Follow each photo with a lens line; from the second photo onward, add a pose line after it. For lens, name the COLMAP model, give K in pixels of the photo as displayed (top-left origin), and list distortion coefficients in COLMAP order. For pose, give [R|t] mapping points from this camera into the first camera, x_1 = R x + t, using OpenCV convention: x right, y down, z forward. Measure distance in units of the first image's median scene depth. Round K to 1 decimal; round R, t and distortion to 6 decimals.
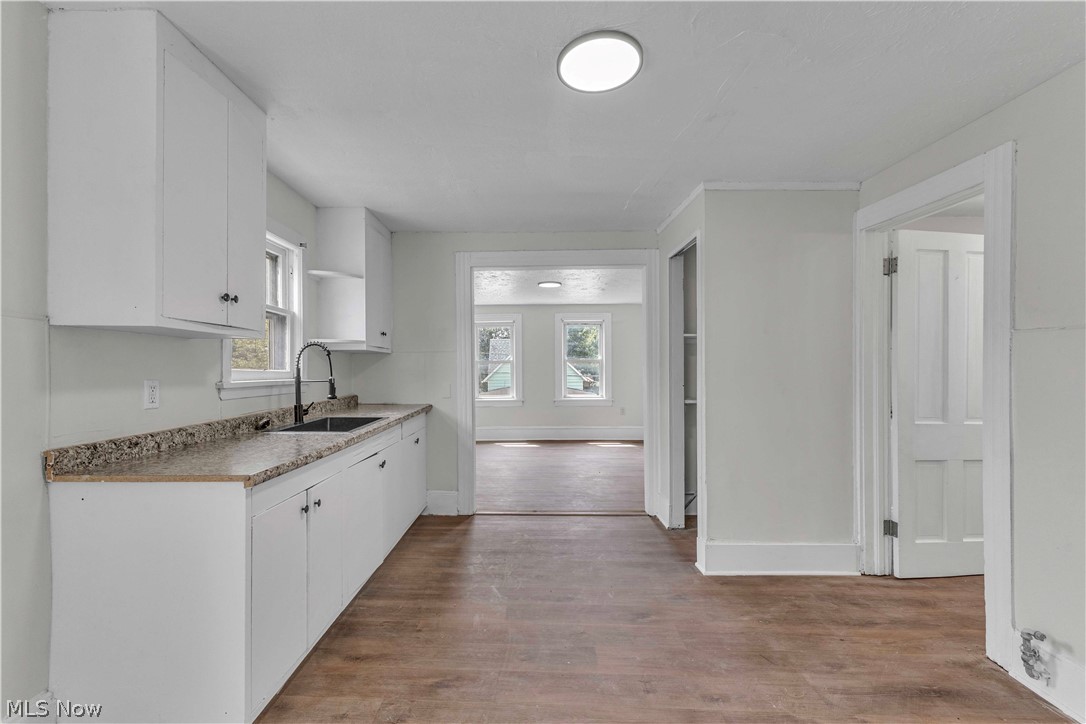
lens RADIAL K [[486.5, 0, 541.7], [0, 486.5, 360.6], [0, 0, 1]] dist [0.001914, 0.000471]
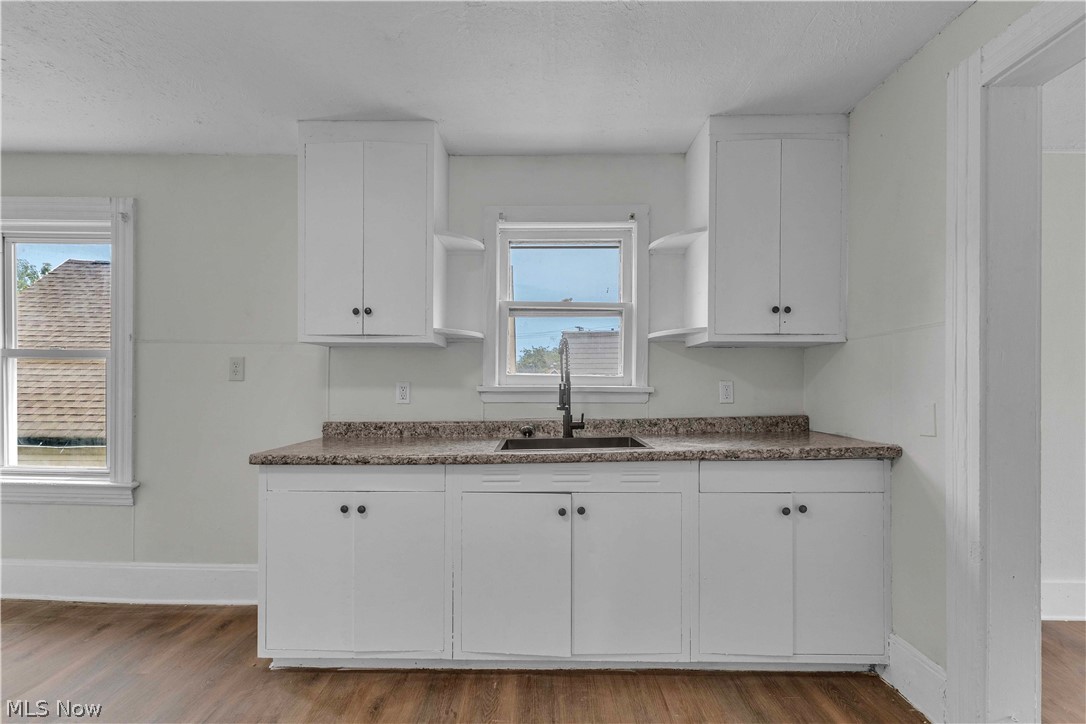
lens RADIAL K [[486.5, 0, 553.6], [0, 486.5, 384.9], [0, 0, 1]] dist [0.001914, 0.000471]
pose [[-0.030442, -0.001327, -0.999536, 0.452064], [0.017510, 0.999845, -0.001861, 0.051998], [0.999383, -0.017558, -0.030414, 1.310616]]
